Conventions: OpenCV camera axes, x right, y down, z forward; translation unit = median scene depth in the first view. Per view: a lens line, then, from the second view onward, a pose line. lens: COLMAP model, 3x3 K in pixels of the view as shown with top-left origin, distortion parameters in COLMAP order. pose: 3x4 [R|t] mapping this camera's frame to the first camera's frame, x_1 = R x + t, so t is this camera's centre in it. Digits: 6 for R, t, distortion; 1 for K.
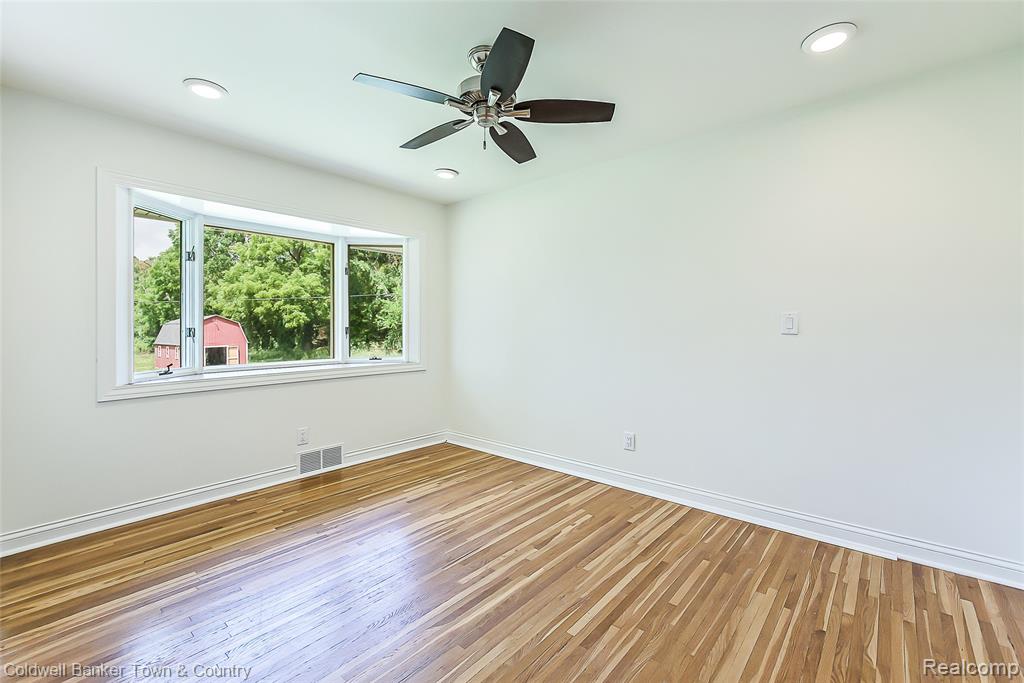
lens RADIAL K [[436.3, 0, 512.0], [0, 436.3, 341.5], [0, 0, 1]] dist [0.000253, 0.000005]
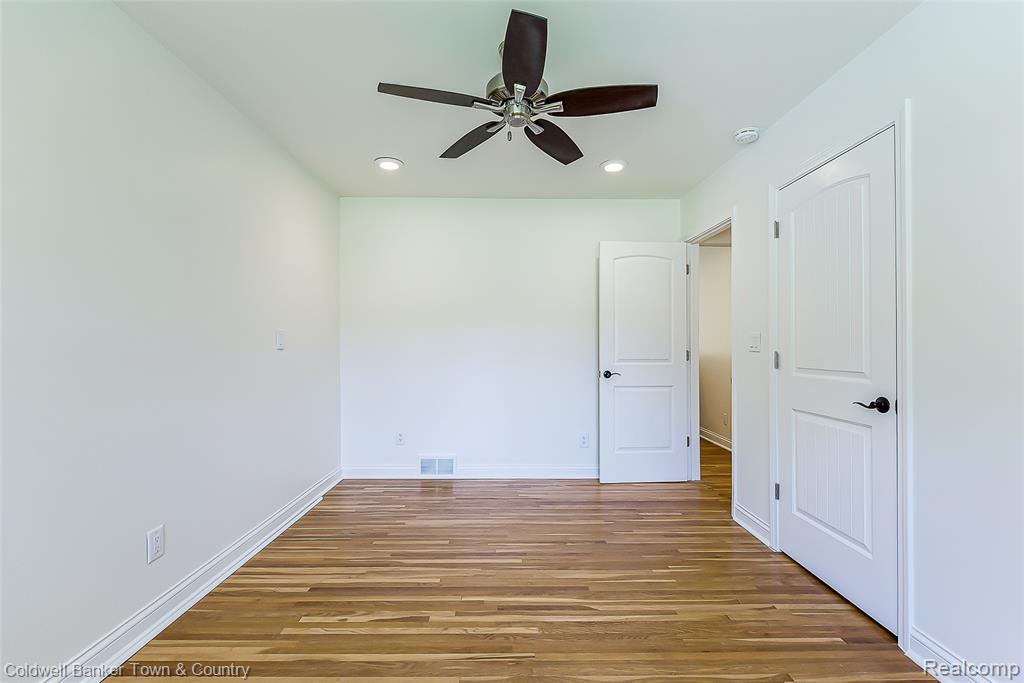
lens RADIAL K [[436.3, 0, 512.0], [0, 436.3, 341.5], [0, 0, 1]] dist [0.000253, 0.000005]
pose [[-0.666665, 0.006768, 0.745327, -0.683893], [0.025975, 0.999562, 0.014157, -0.053209], [-0.744905, 0.028798, -0.666549, 1.461483]]
